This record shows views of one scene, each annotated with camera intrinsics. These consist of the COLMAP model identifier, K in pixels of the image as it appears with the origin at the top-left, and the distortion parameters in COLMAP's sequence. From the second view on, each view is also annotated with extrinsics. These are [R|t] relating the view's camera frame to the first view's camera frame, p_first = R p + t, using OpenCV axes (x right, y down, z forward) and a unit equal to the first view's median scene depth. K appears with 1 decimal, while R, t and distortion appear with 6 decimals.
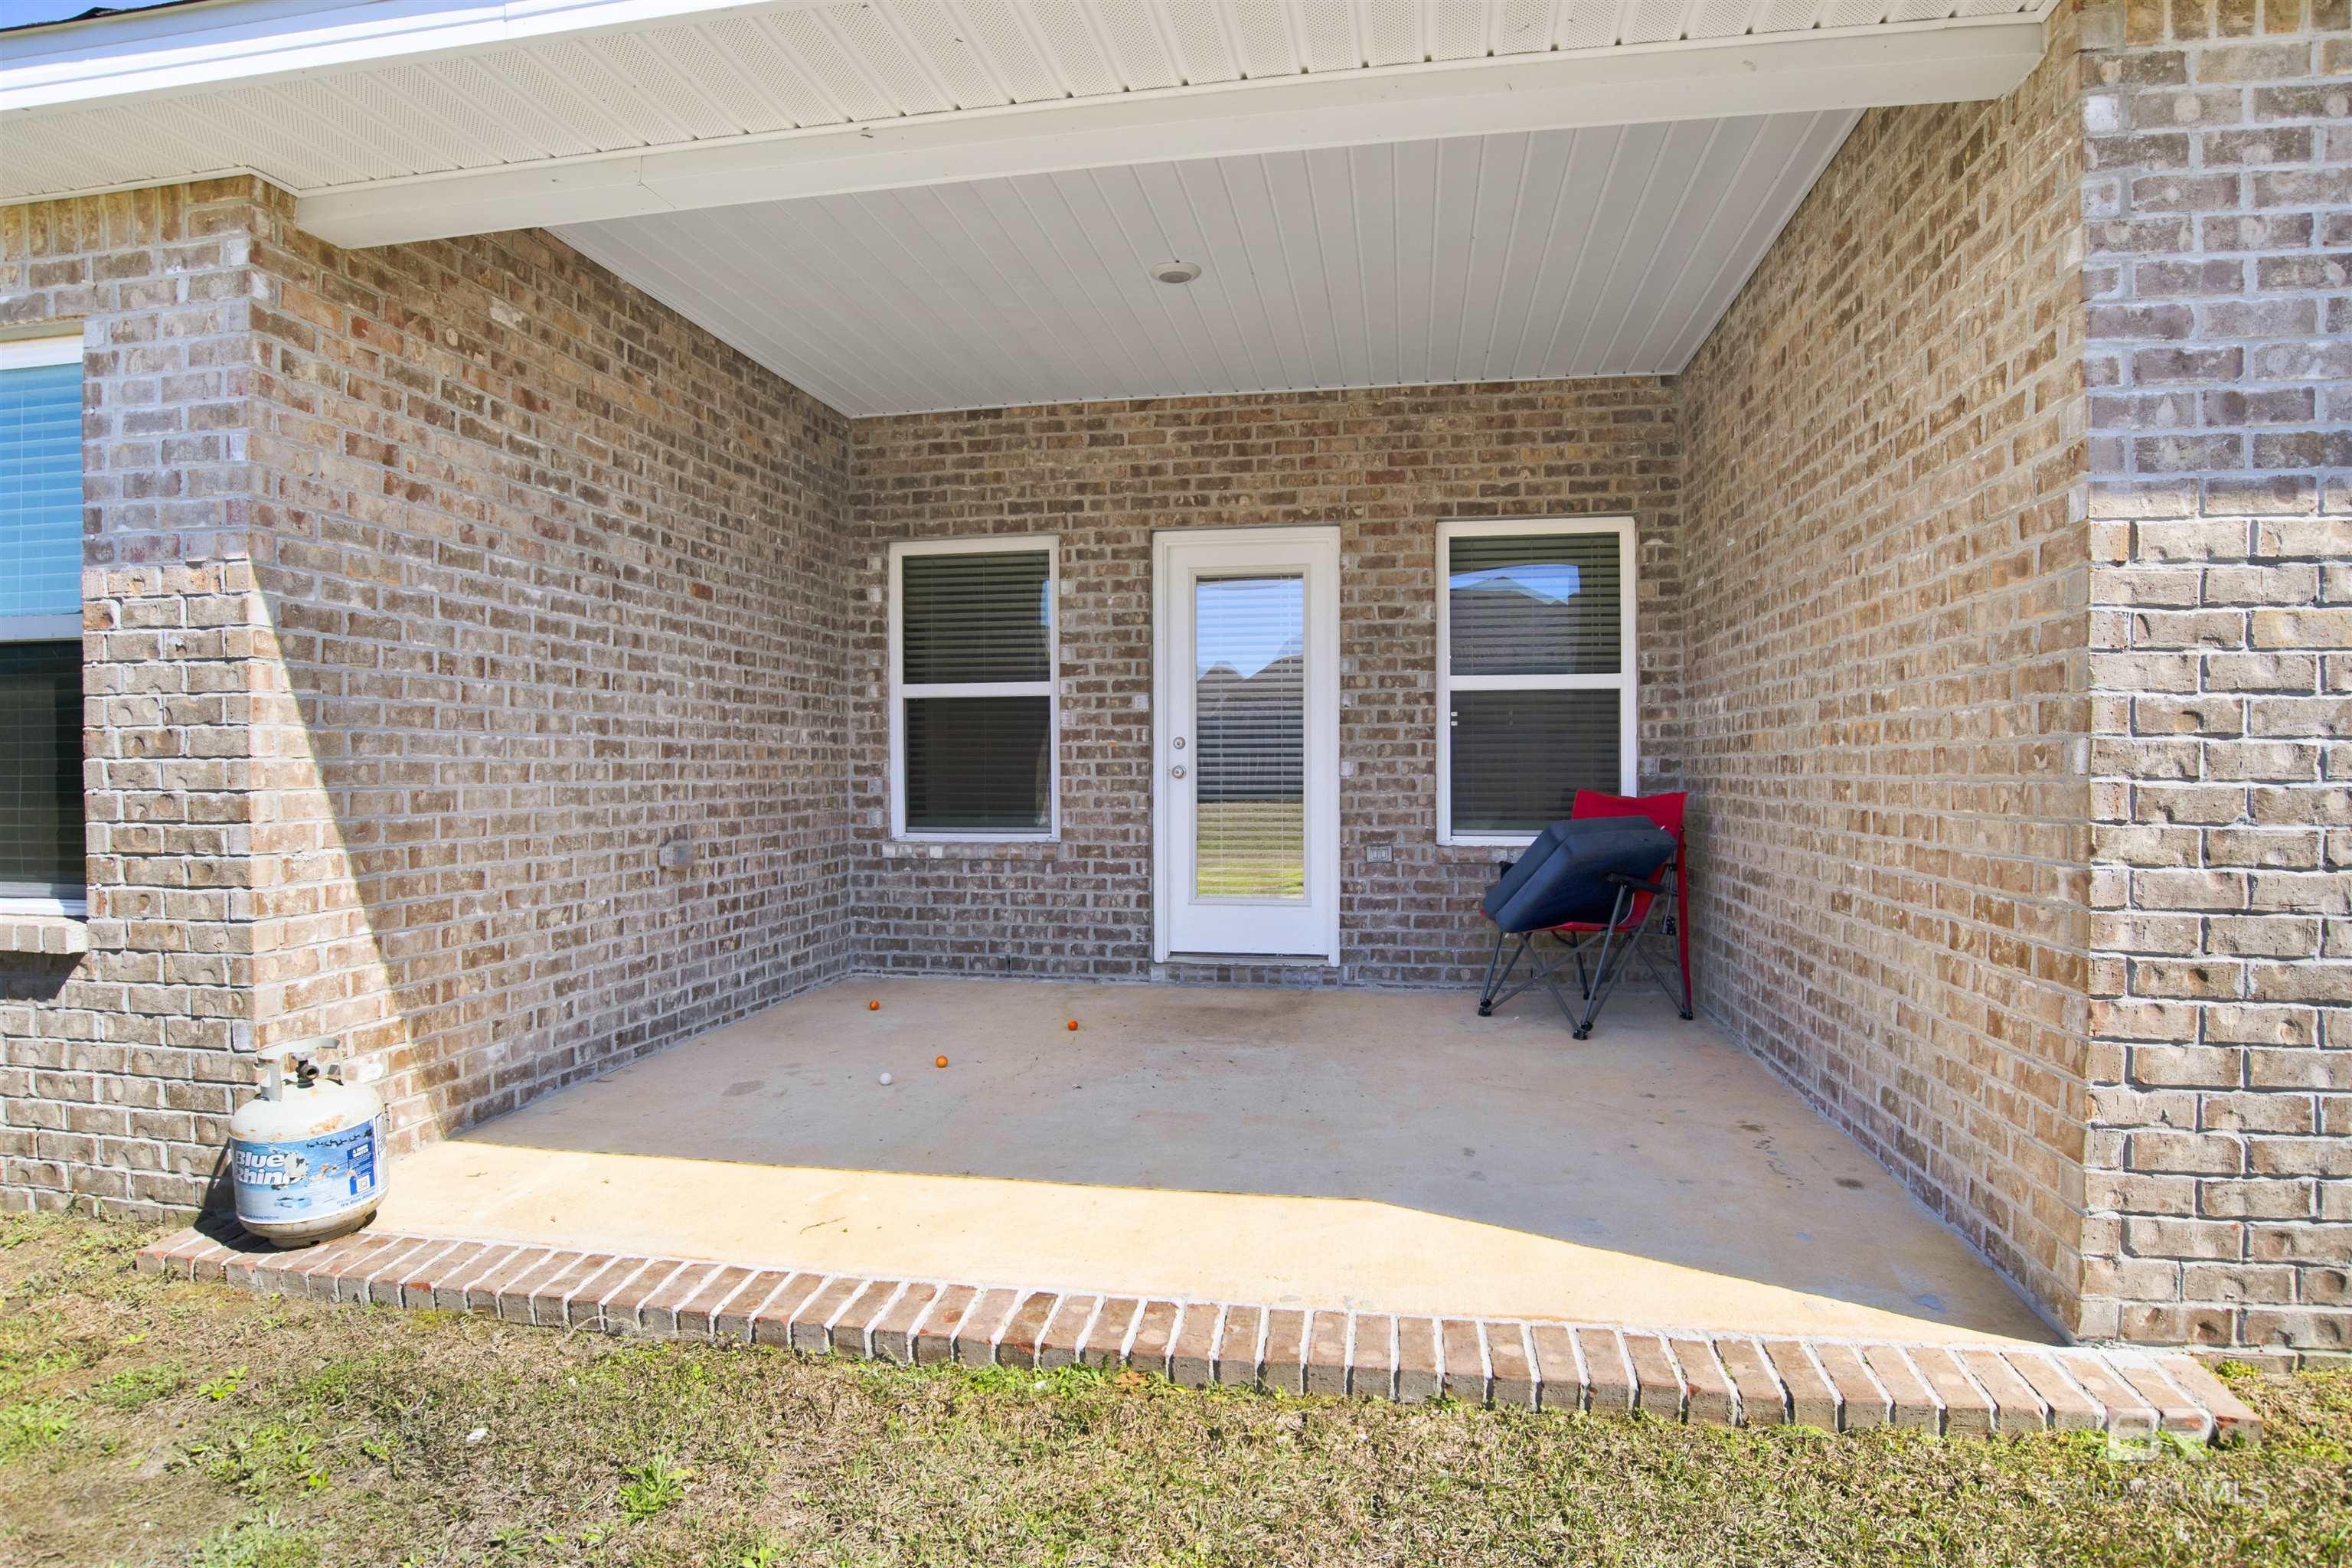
lens RADIAL K [[1238.4, 0, 1182.2], [0, 1238.4, 788.6], [0, 0, 1]] dist [-0.060242, 0.017663]
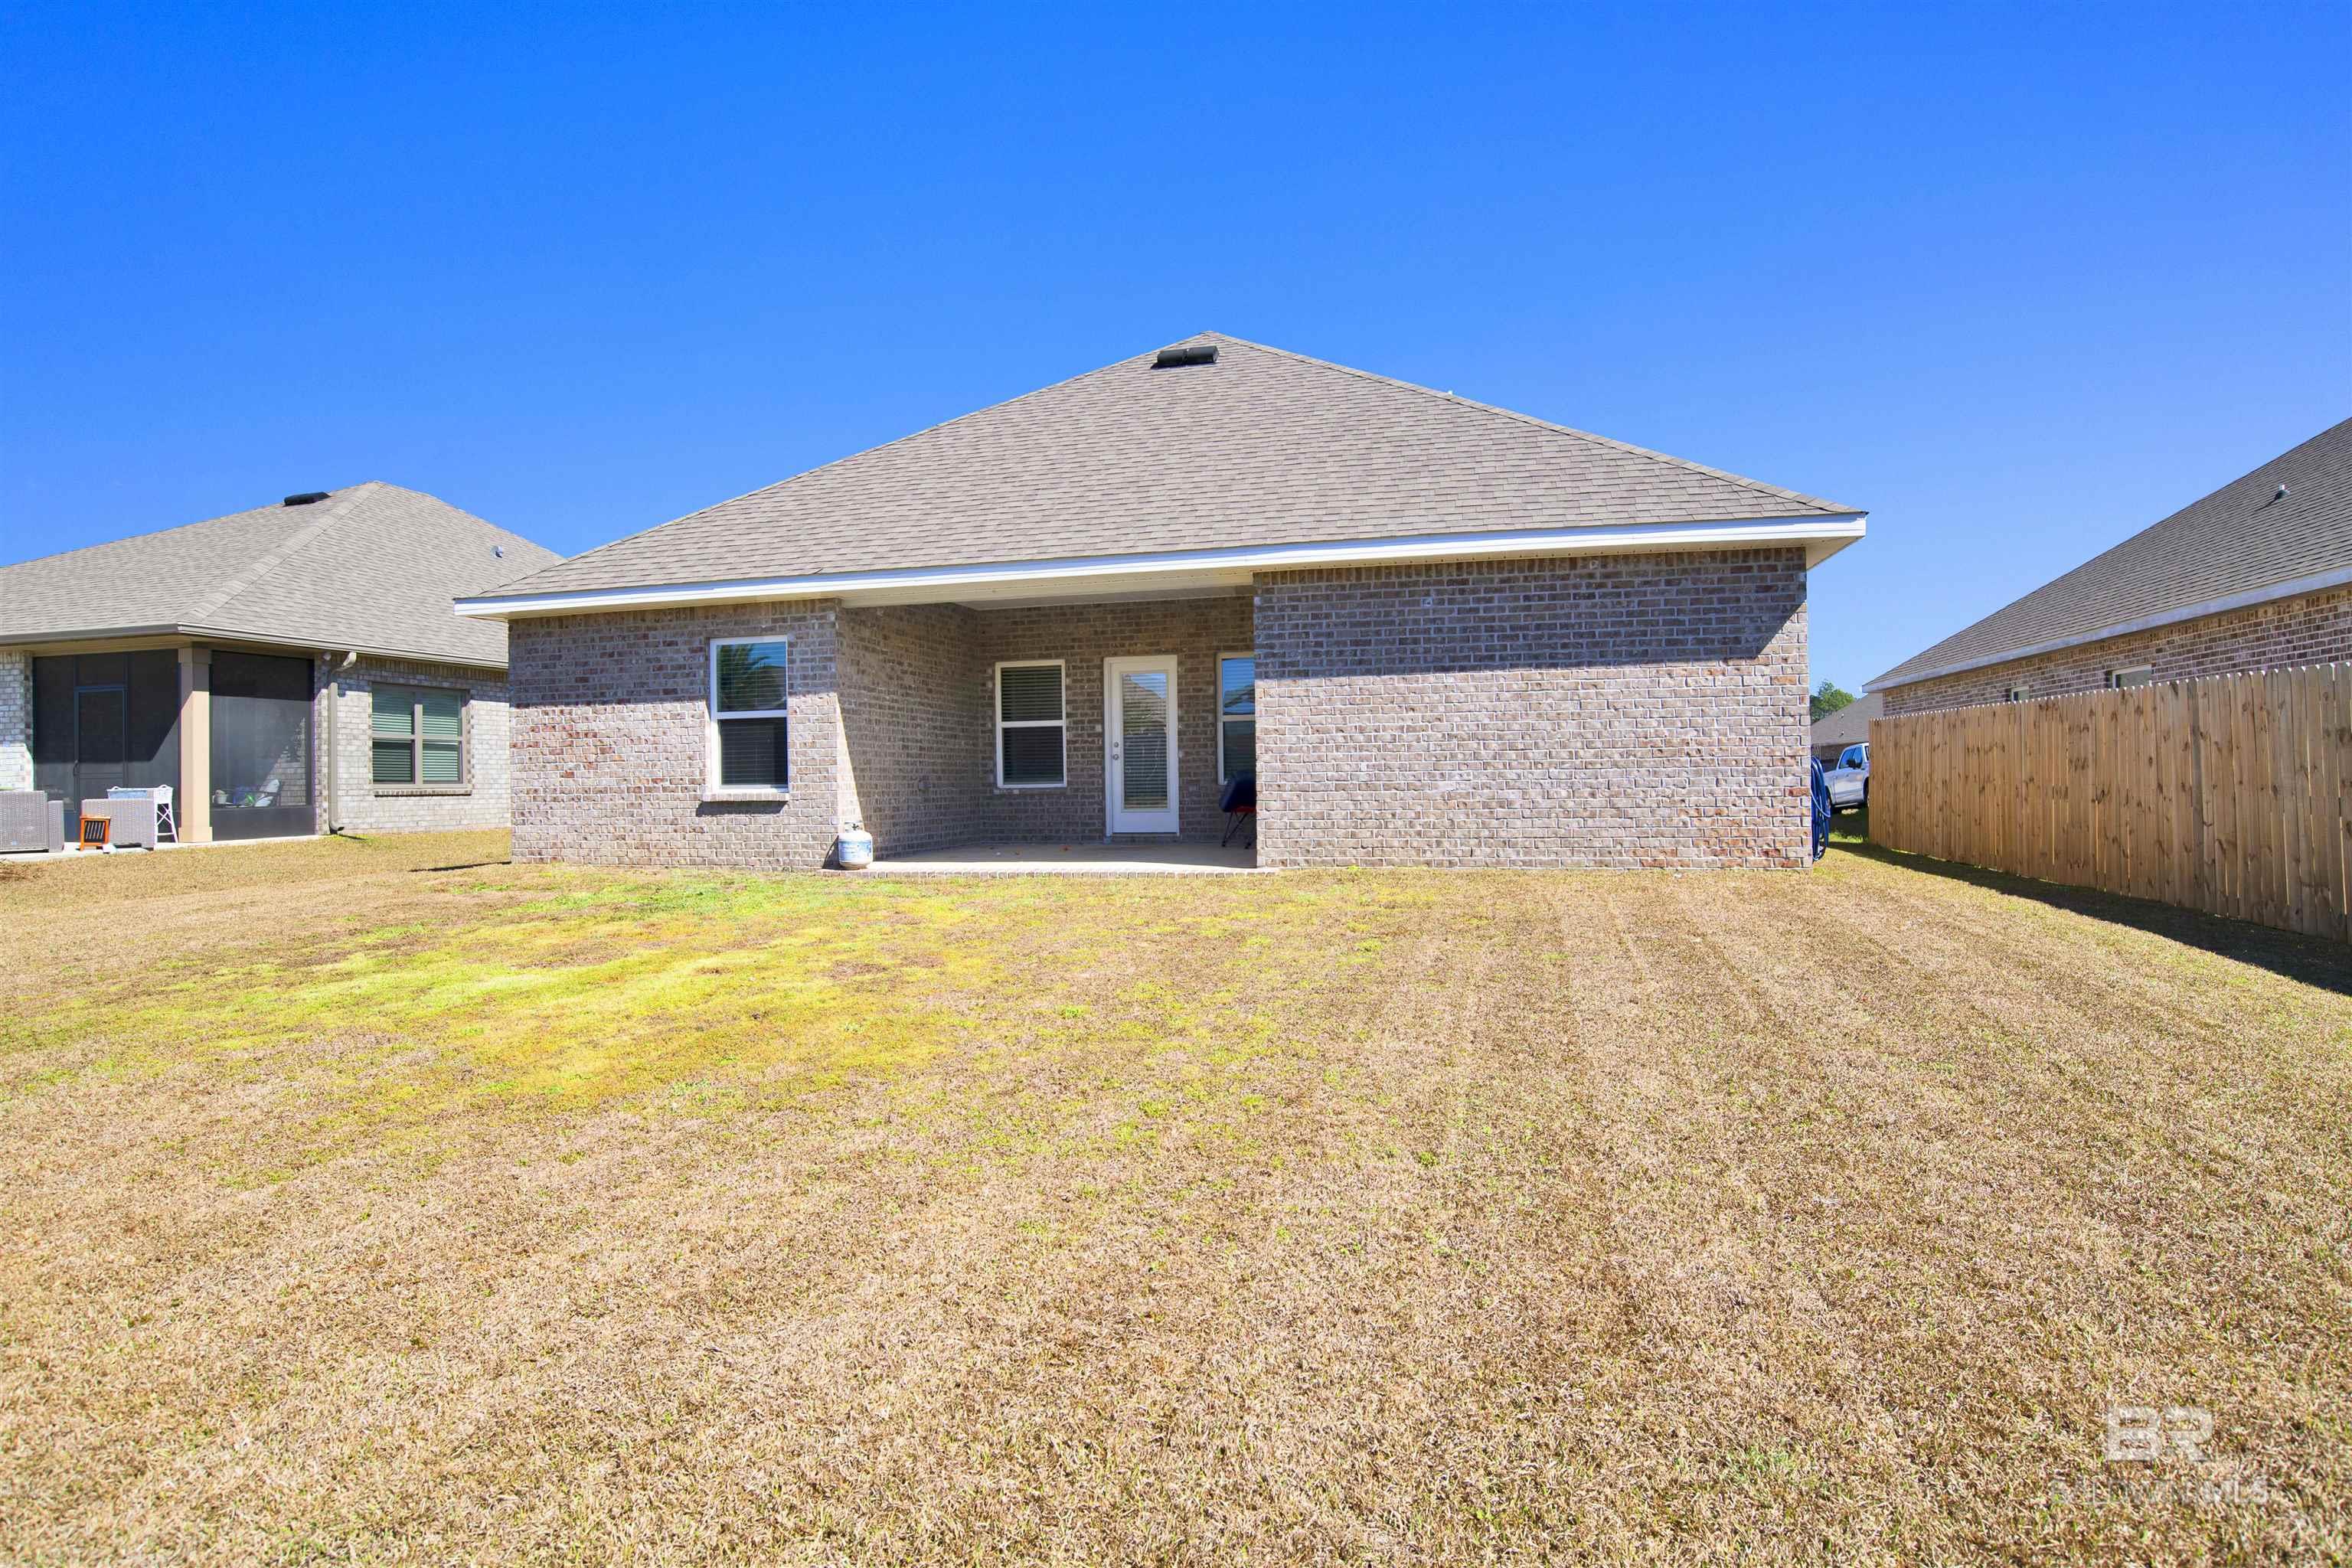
lens RADIAL K [[1238.4, 0, 1172.3], [0, 1238.4, 776.8], [0, 0, 1]] dist [-0.060242, 0.017663]
pose [[0.996942, -0.012187, -0.077195, 0.306538], [0.010377, 0.999663, -0.023808, 0.087587], [0.077459, 0.022934, 0.996732, -1.452656]]
